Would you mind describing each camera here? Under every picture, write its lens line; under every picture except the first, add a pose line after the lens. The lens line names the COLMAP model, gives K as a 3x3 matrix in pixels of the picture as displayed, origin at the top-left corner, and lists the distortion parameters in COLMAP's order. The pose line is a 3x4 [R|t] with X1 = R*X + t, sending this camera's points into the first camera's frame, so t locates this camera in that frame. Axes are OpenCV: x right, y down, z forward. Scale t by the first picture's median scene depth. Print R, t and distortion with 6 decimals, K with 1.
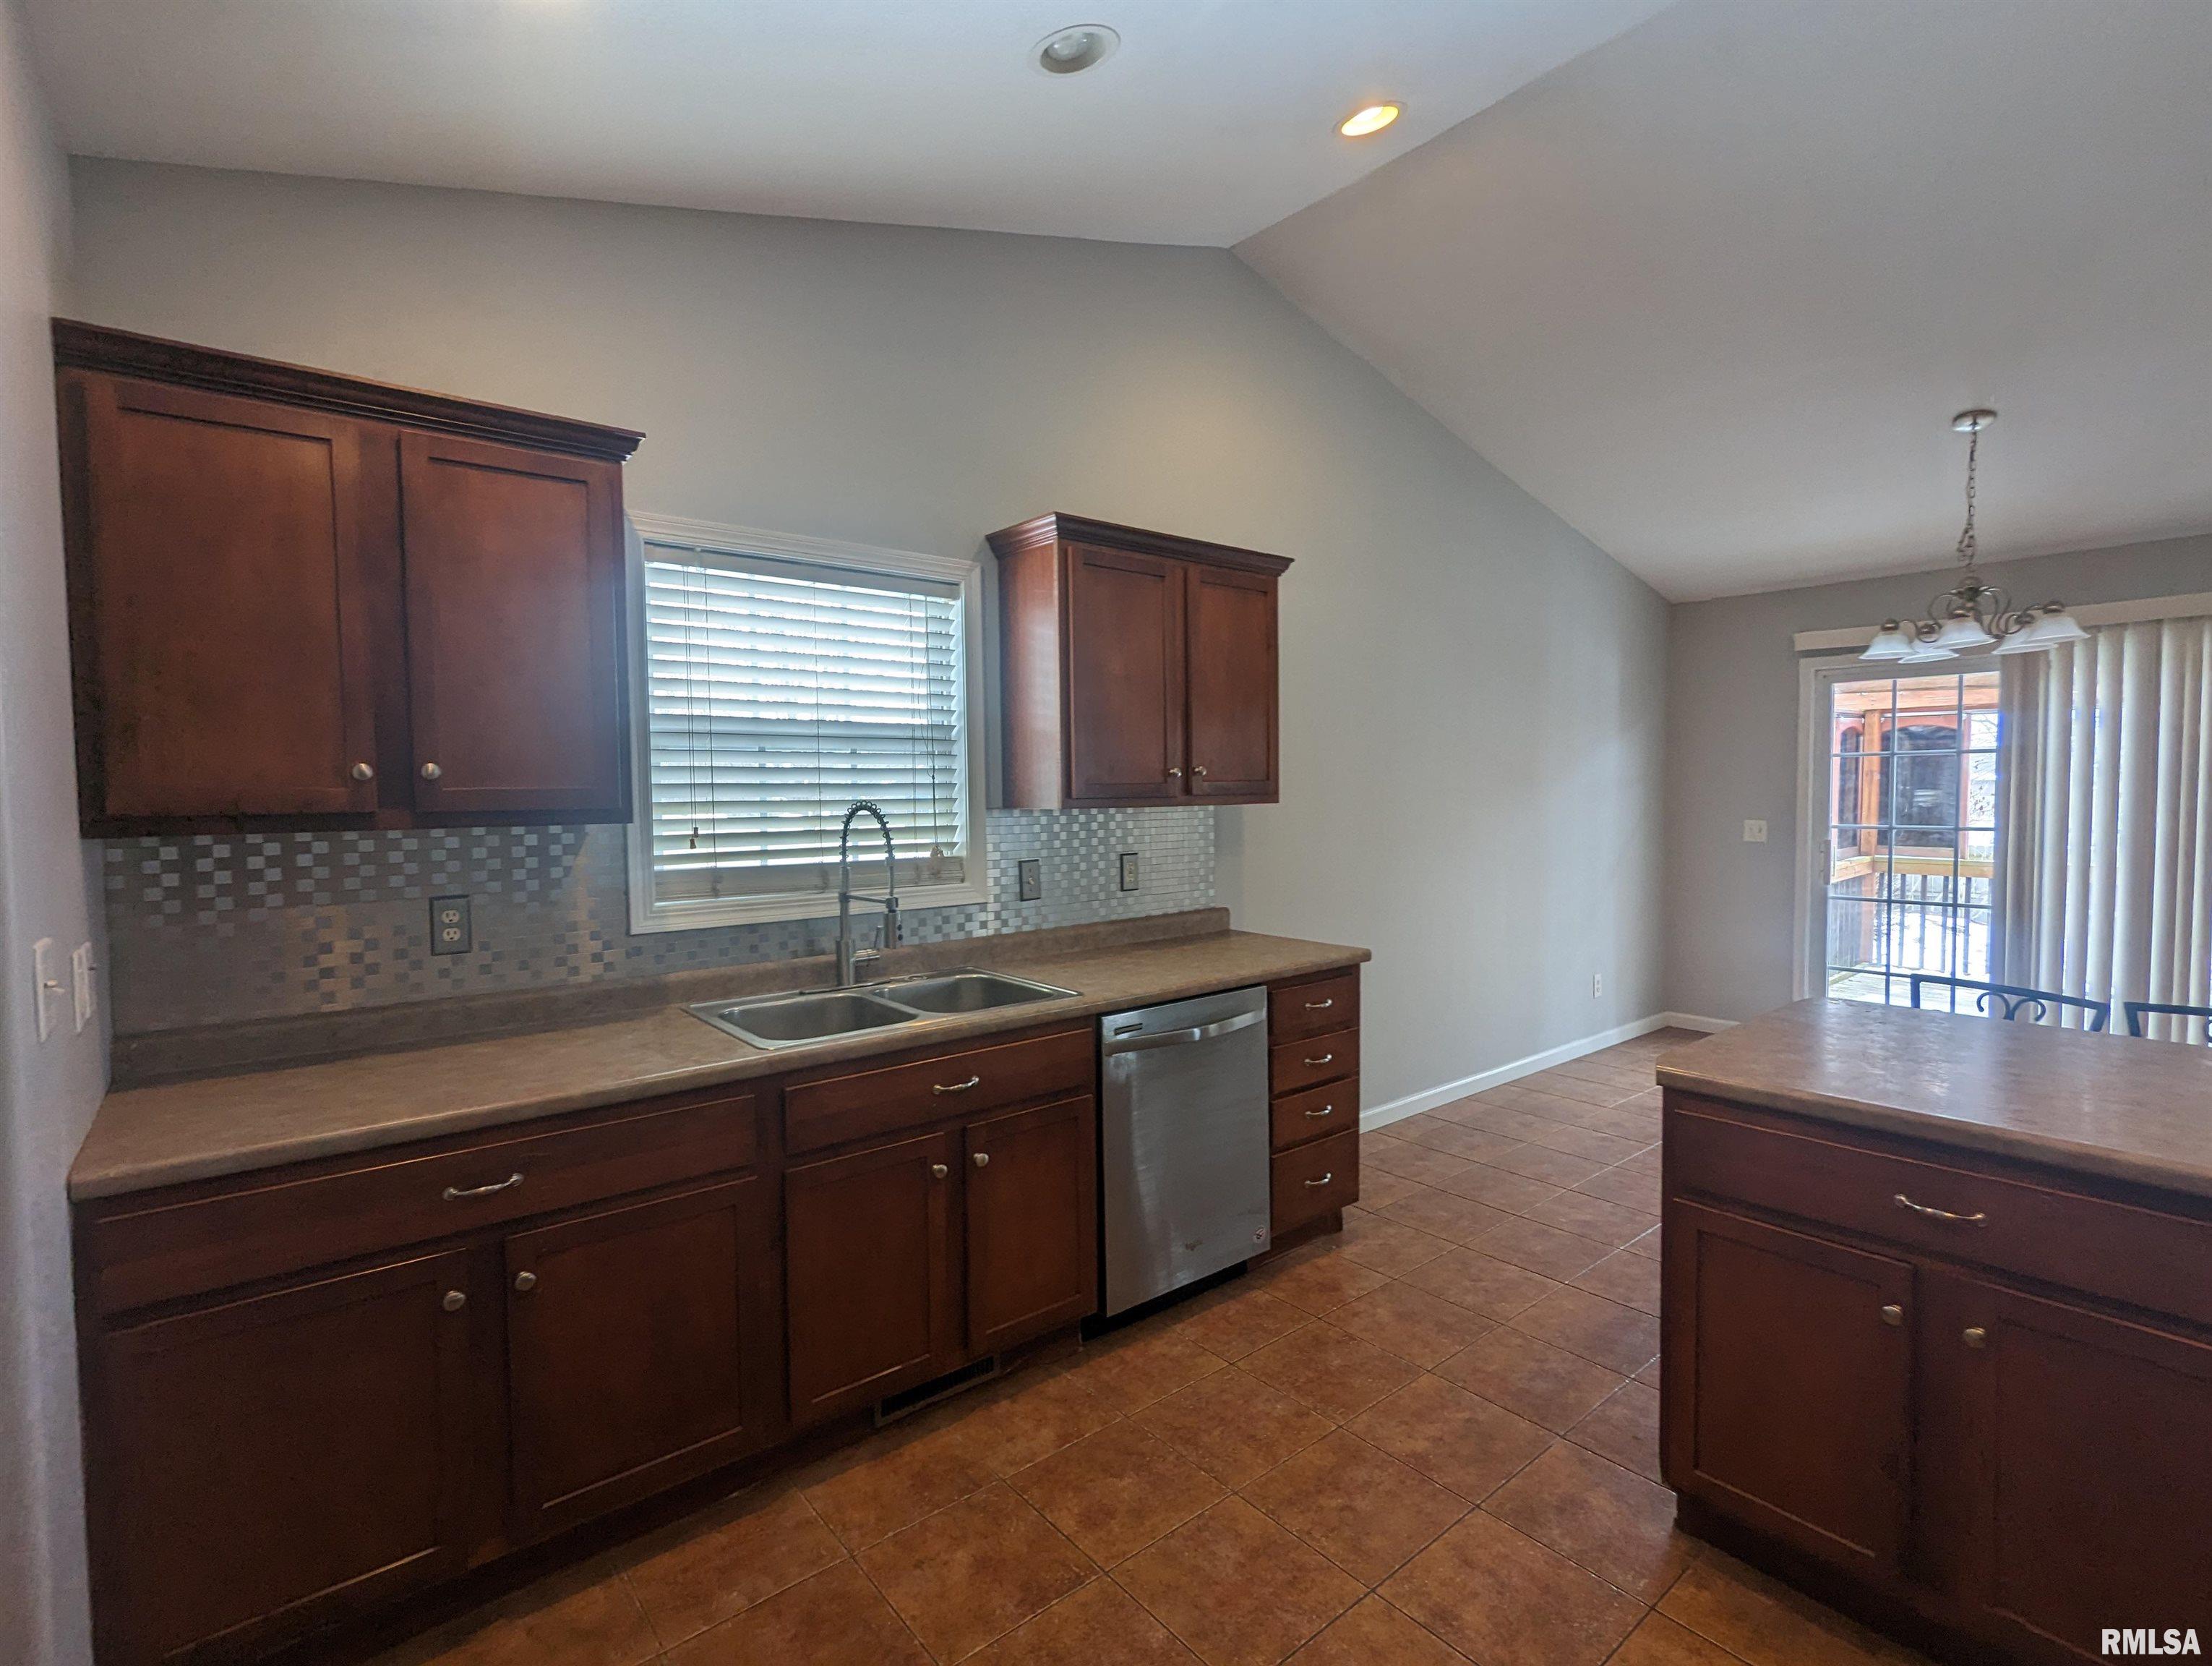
lens RADIAL K [[1047.0, 0, 1105.0], [0, 1047.0, 838.3], [0, 0, 1]] dist [-0.005904, 0.001743]
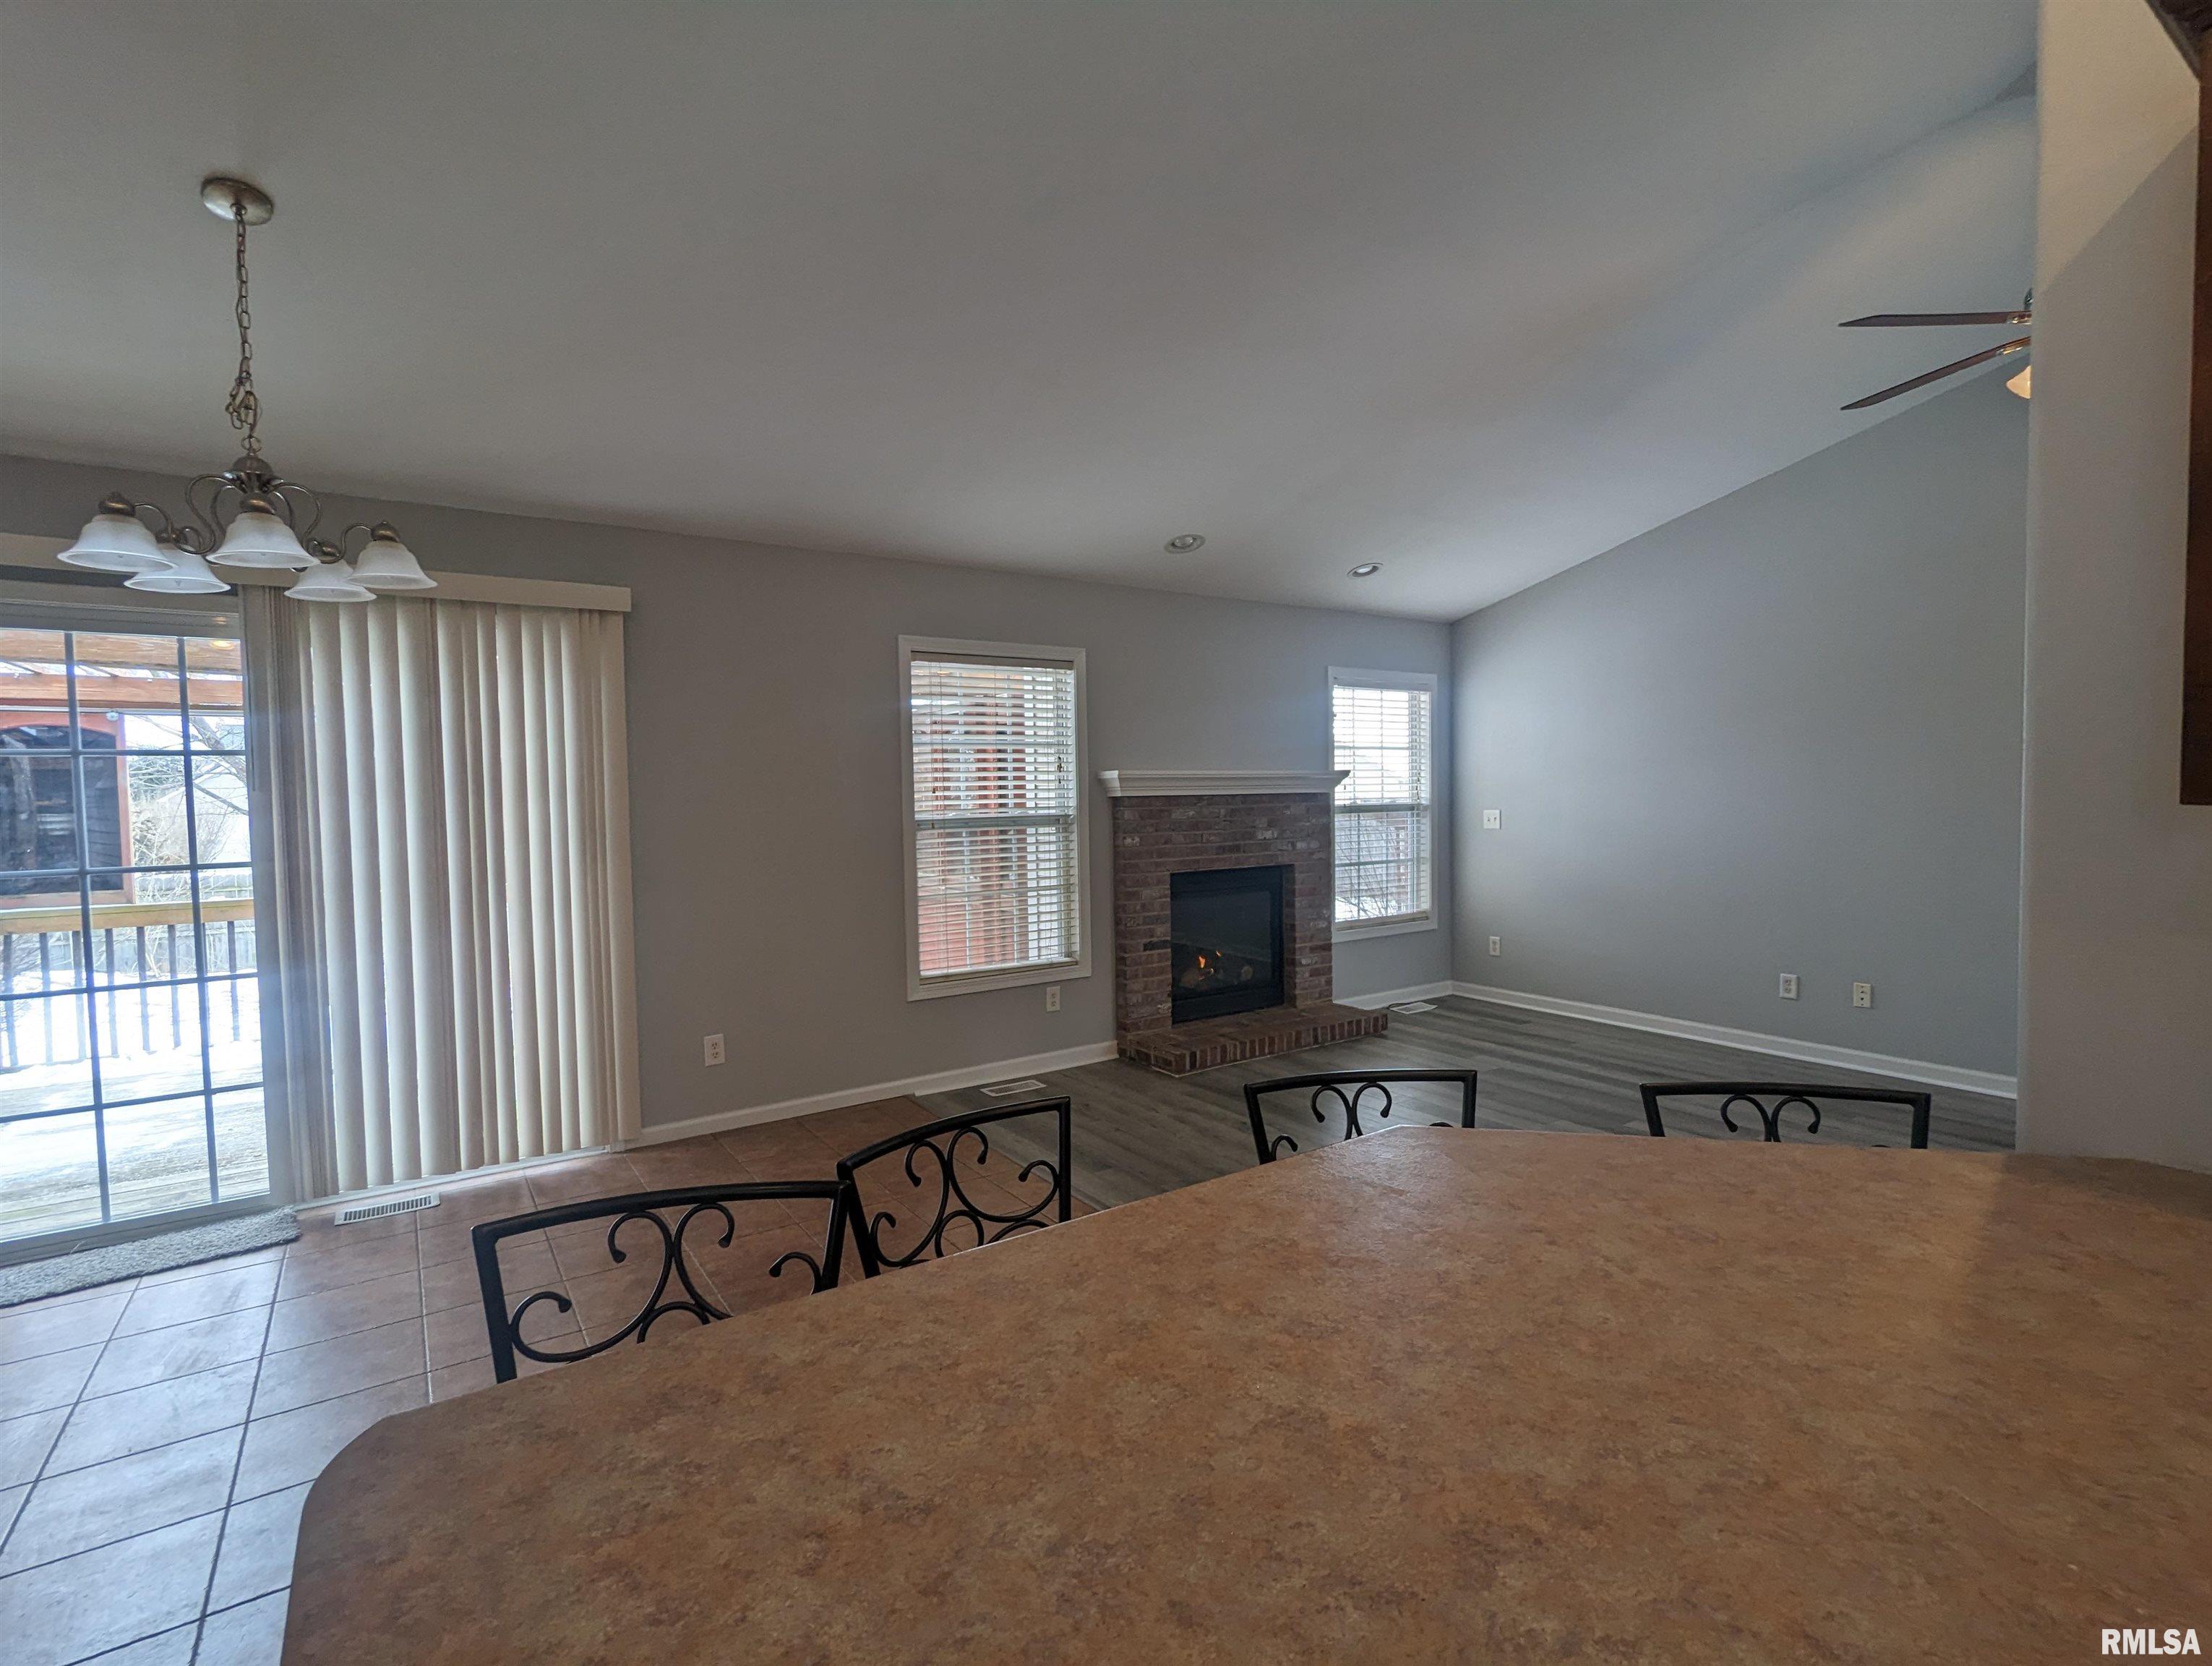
lens RADIAL K [[1047.0, 0, 1105.0], [0, 1047.0, 838.3], [0, 0, 1]] dist [-0.005904, 0.001743]
pose [[0.082451, -0.040018, 0.995791, 0.356537], [0.063389, 0.997381, 0.034833, -0.025548], [-0.994577, 0.060250, 0.084772, 0.655736]]
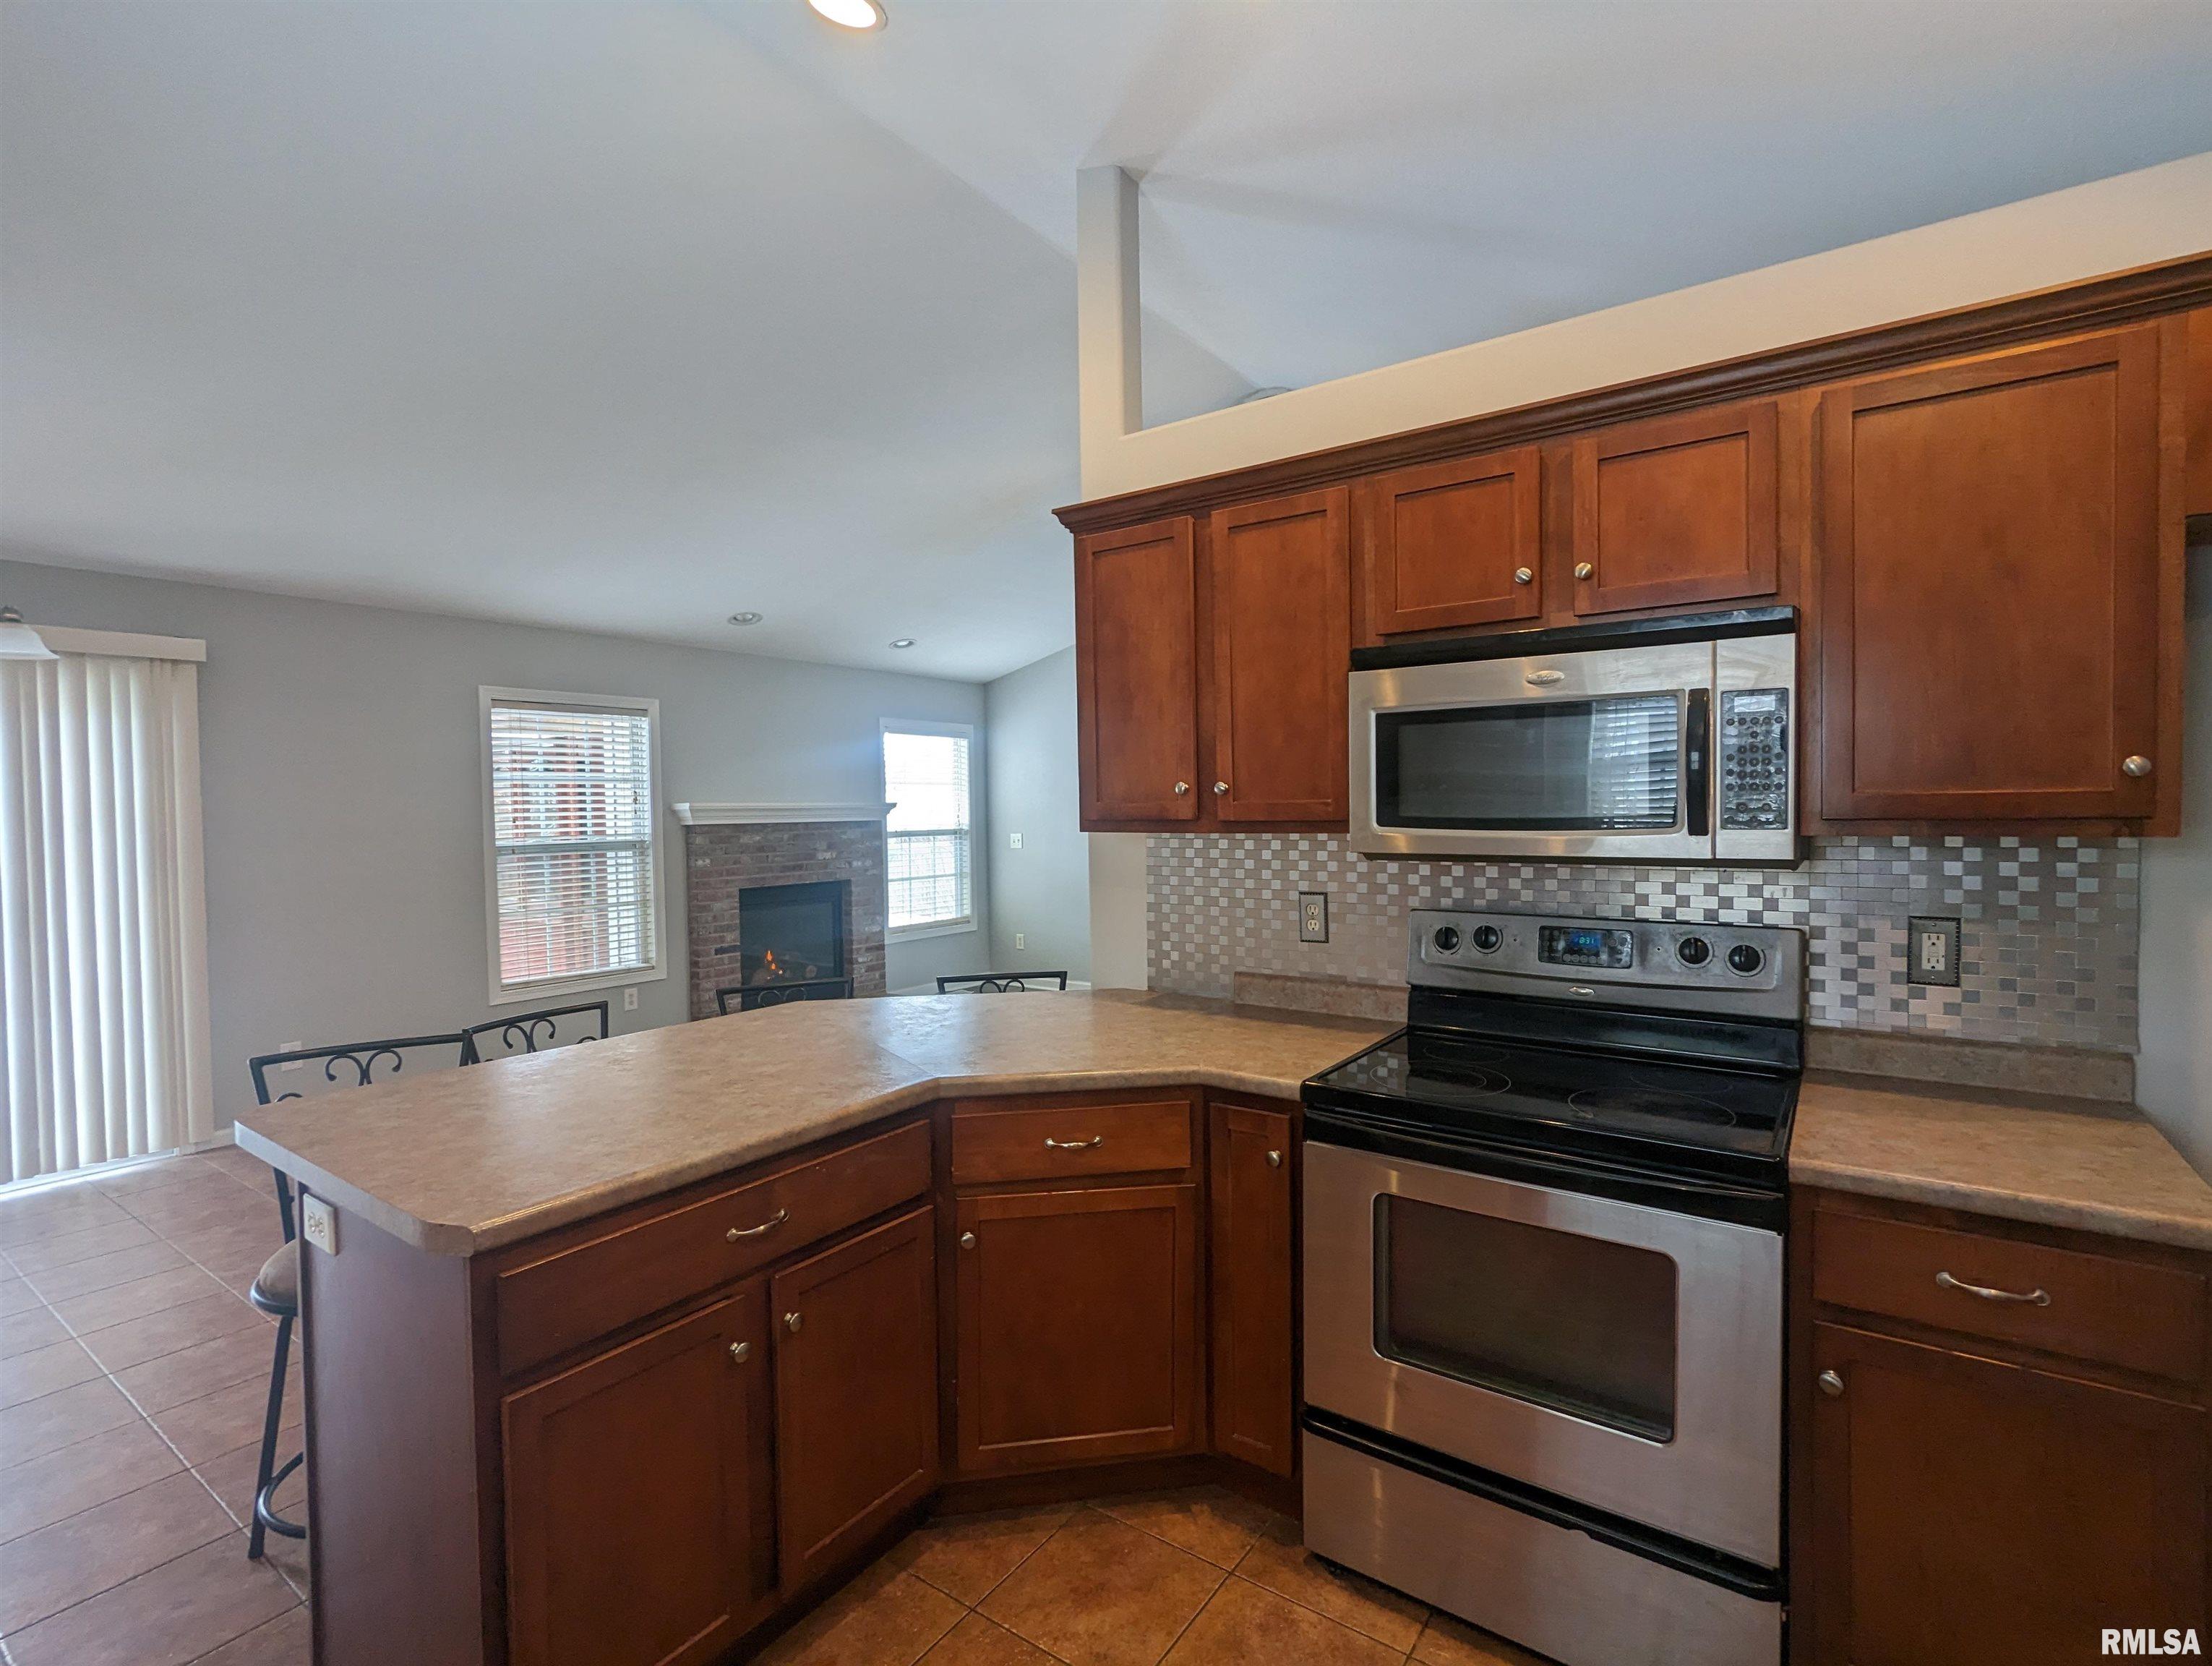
lens RADIAL K [[1054.2, 0, 1106.0], [0, 1054.2, 833.0], [0, 0, 1]] dist [-0.002101, 0.000836]
pose [[-0.267552, -0.011161, 0.963479, -0.175034], [0.064799, 0.997461, 0.029549, -0.024918], [-0.961362, 0.070338, -0.266150, 0.531641]]
